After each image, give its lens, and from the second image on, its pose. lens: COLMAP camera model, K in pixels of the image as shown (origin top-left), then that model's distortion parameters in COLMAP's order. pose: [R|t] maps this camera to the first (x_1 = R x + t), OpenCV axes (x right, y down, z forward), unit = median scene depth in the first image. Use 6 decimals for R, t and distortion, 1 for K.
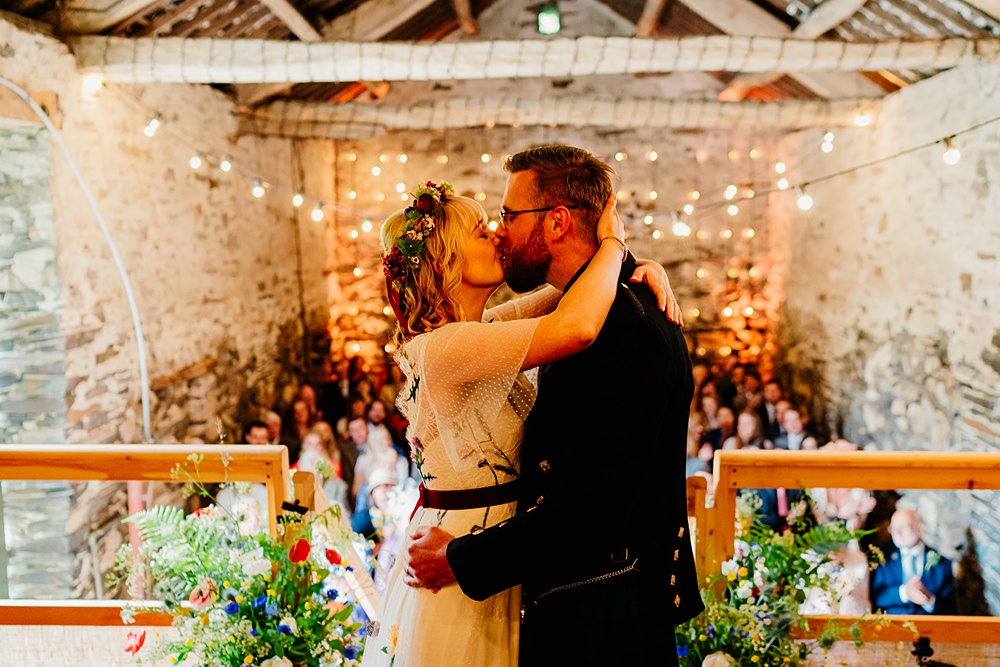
lens RADIAL K [[977.2, 0, 508.8], [0, 977.2, 328.3], [0, 0, 1]] dist [-0.029996, 0.069763]
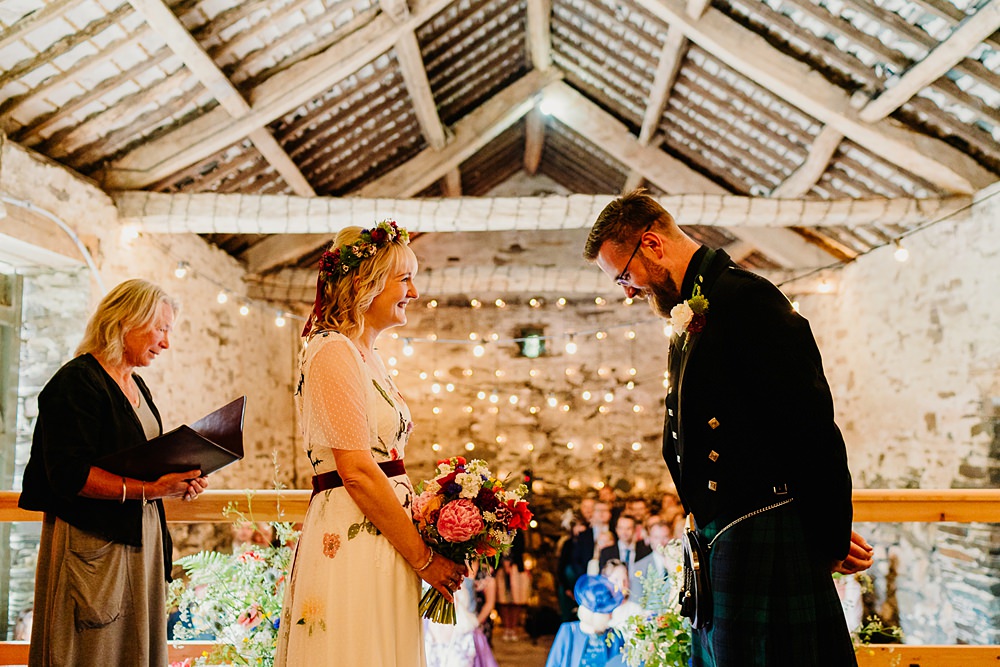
lens RADIAL K [[977.2, 0, 508.8], [0, 977.2, 328.3], [0, 0, 1]] dist [-0.029996, 0.069763]
pose [[0.999617, 0.004368, 0.027334, -0.024397], [0.001704, 0.975891, -0.218253, 0.082259], [-0.027628, 0.218216, 0.975509, -0.055166]]
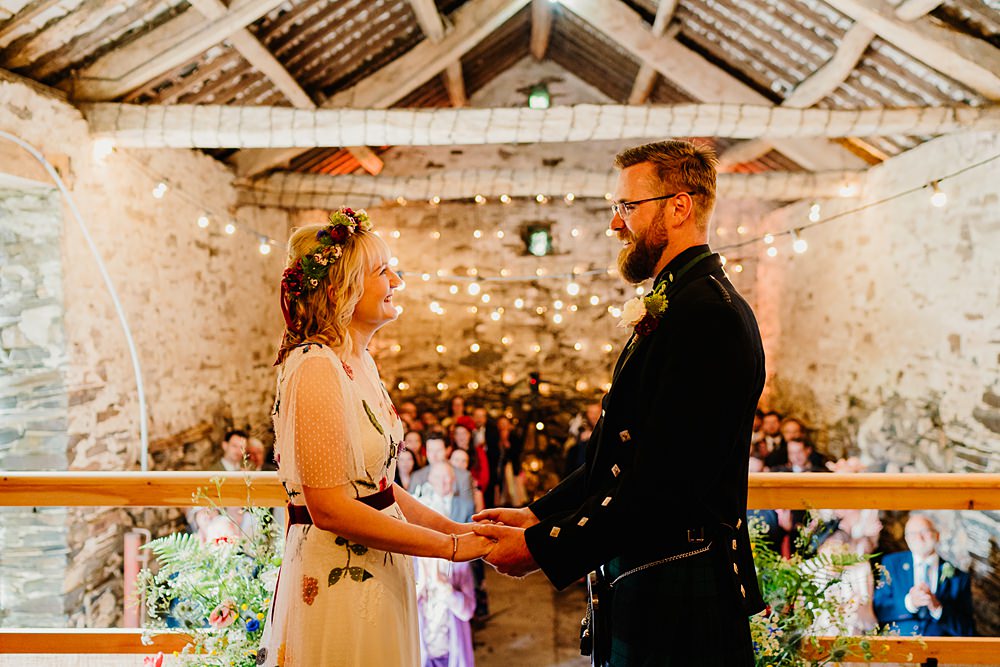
lens RADIAL K [[986.2, 0, 505.5], [0, 986.2, 331.3], [0, 0, 1]] dist [-0.025717, 0.064012]
pose [[0.999919, -0.000678, 0.012712, -0.013590], [0.001798, 0.996091, -0.088320, 0.029241], [-0.012602, 0.088335, 0.996011, -0.020345]]
